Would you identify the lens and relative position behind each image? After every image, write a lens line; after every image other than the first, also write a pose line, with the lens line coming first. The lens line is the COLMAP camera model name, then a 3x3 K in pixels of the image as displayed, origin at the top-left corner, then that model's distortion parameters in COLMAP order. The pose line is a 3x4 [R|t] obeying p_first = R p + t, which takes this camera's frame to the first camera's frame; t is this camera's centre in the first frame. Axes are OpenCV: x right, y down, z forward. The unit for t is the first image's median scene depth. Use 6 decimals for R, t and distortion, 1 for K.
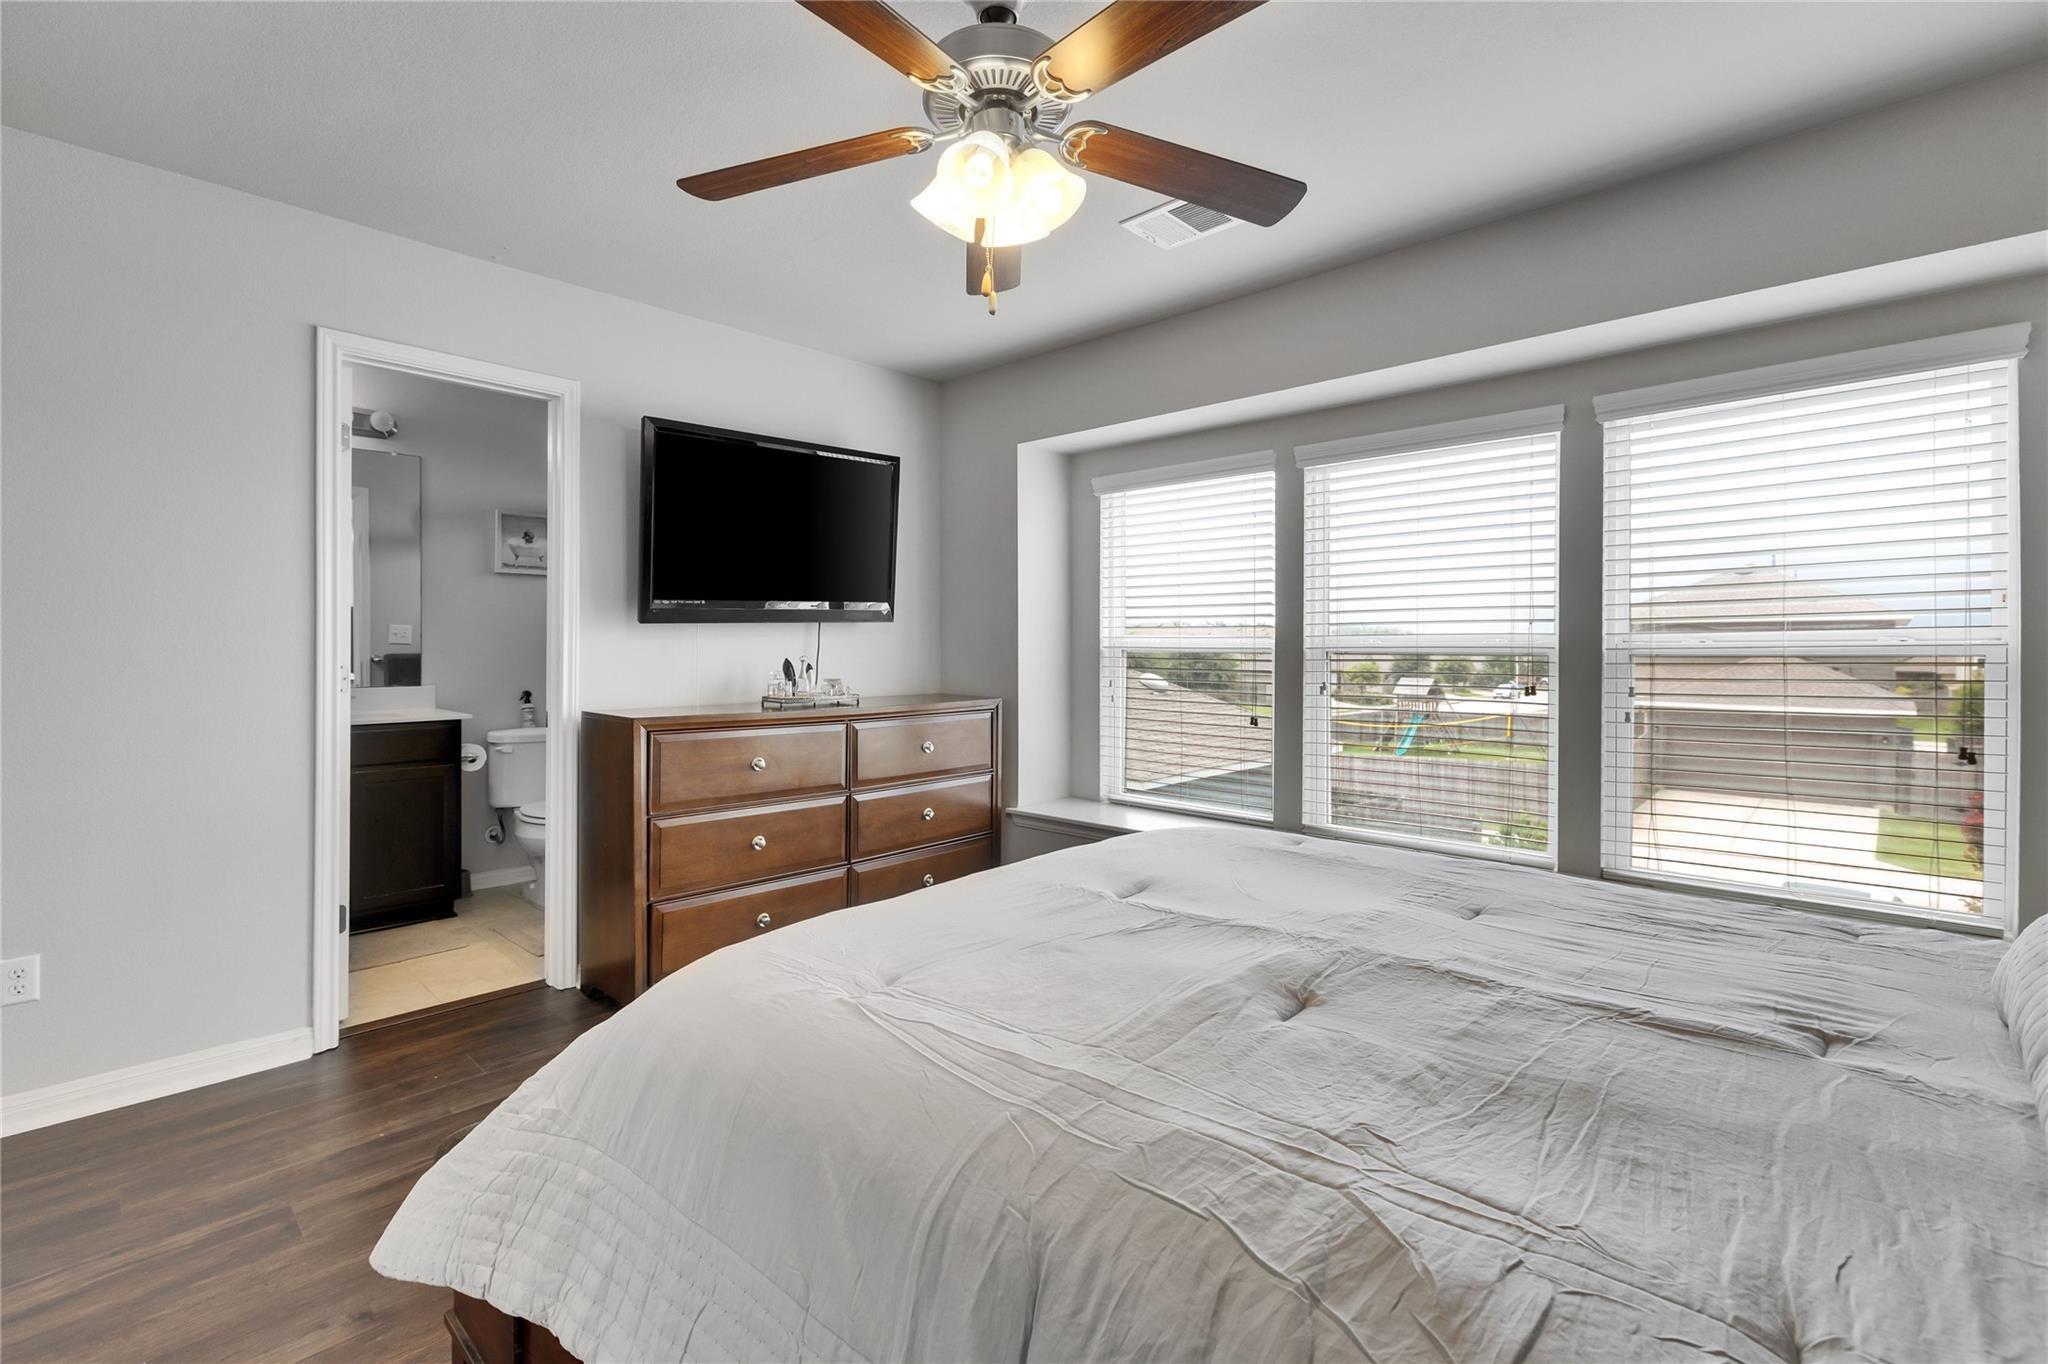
lens RADIAL K [[936.9, 0, 1012.2], [0, 936.9, 657.4], [0, 0, 1]] dist [-0.000258, -0.000355]
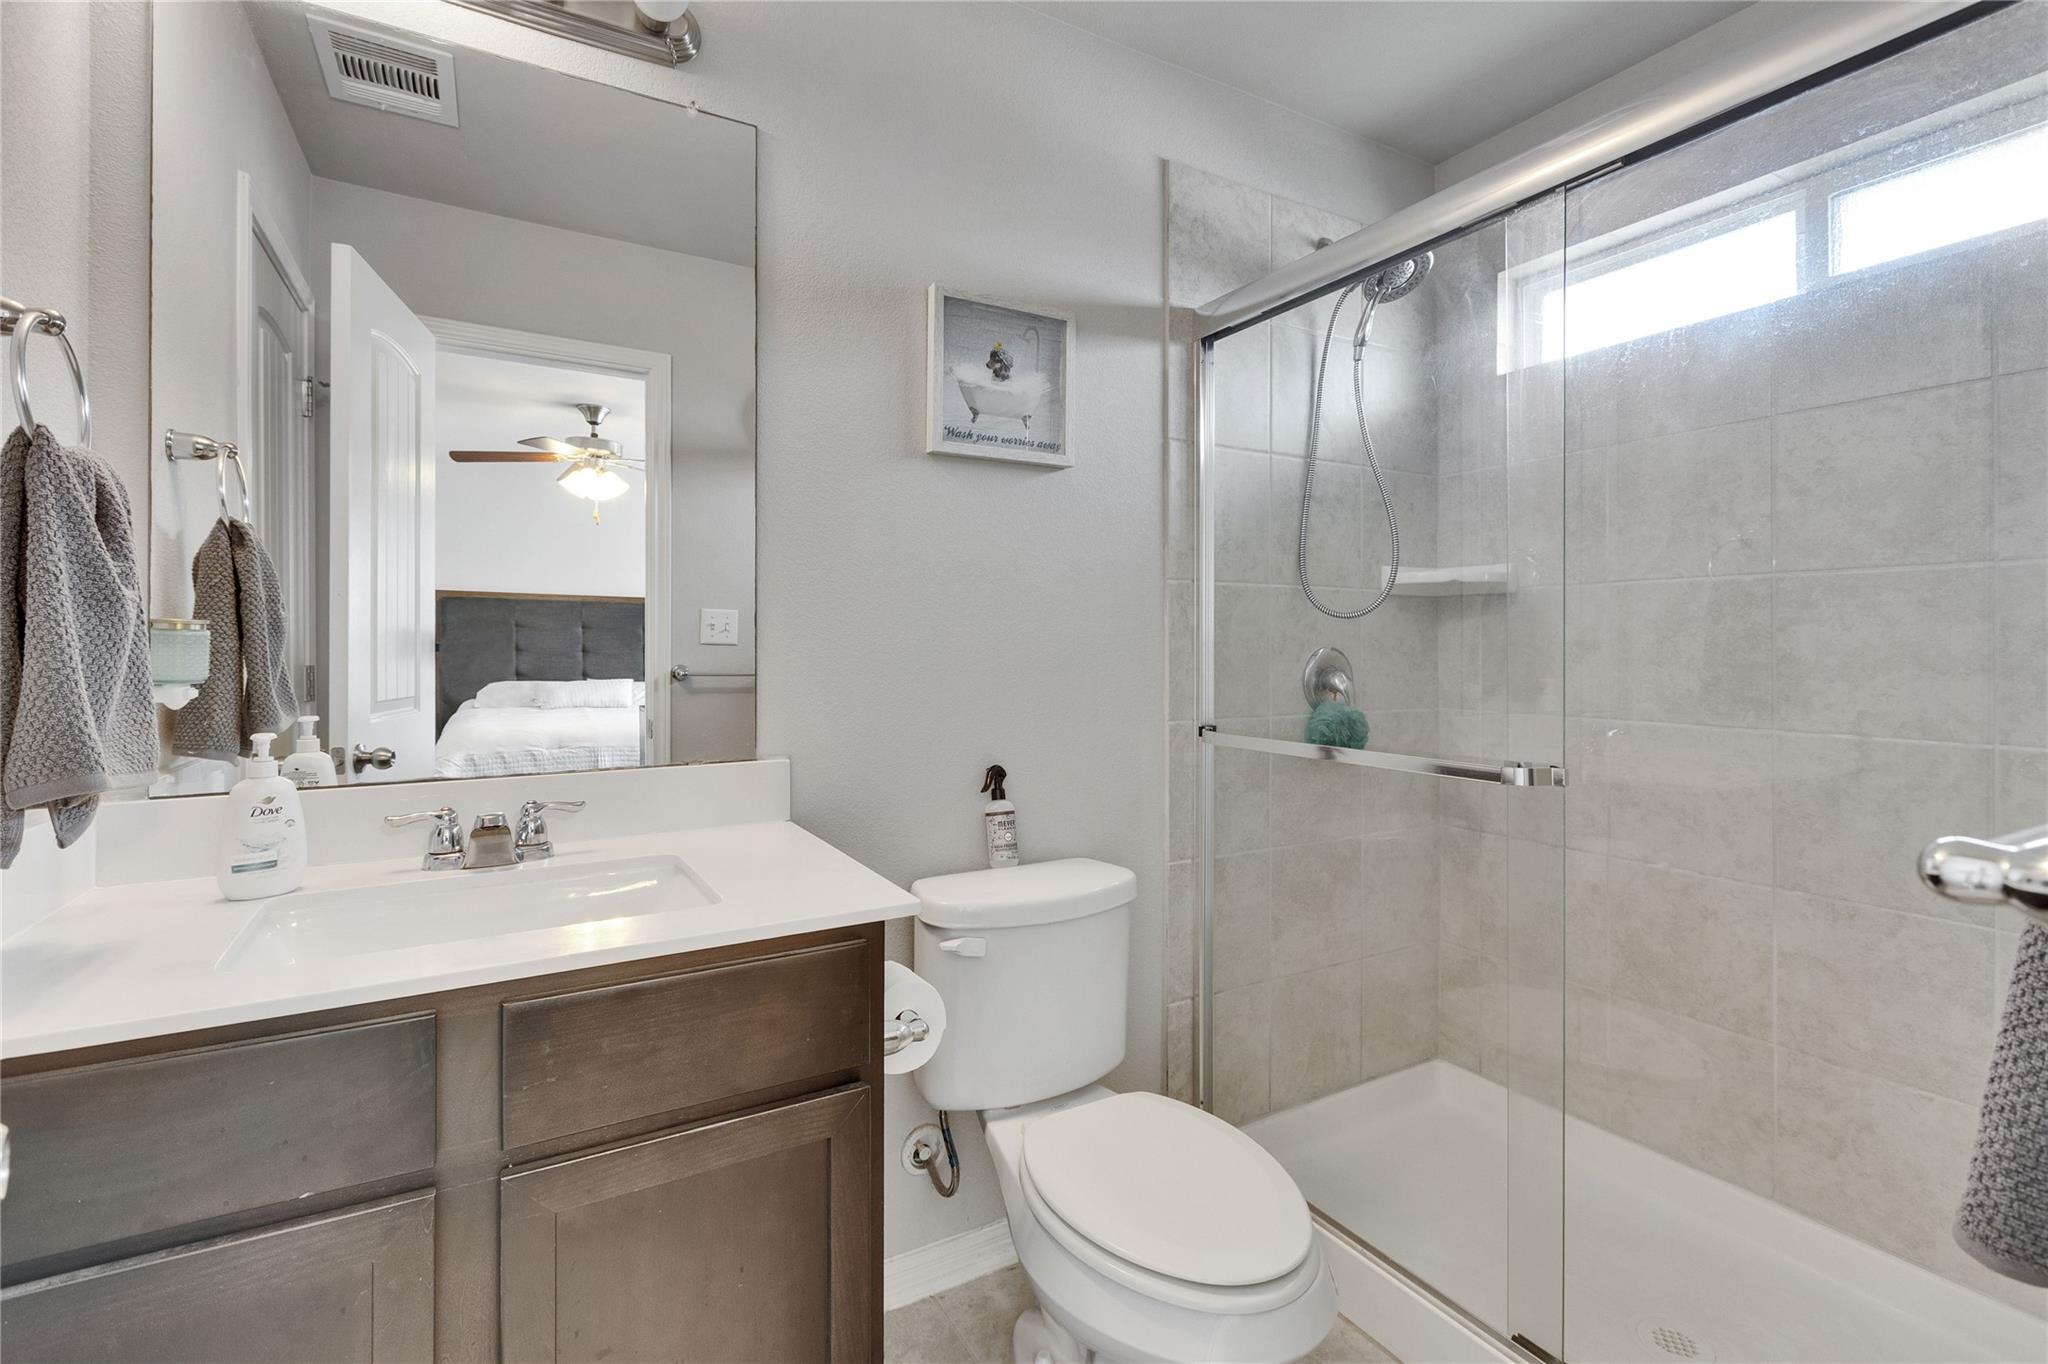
lens RADIAL K [[936.9, 0, 1012.2], [0, 936.9, 657.4], [0, 0, 1]] dist [-0.000258, -0.000355]
pose [[0.958578, 0.000978, -0.284829, -0.406195], [-0.000016, 0.999994, 0.003379, -0.010212], [0.284830, -0.003235, 0.958572, 0.641045]]
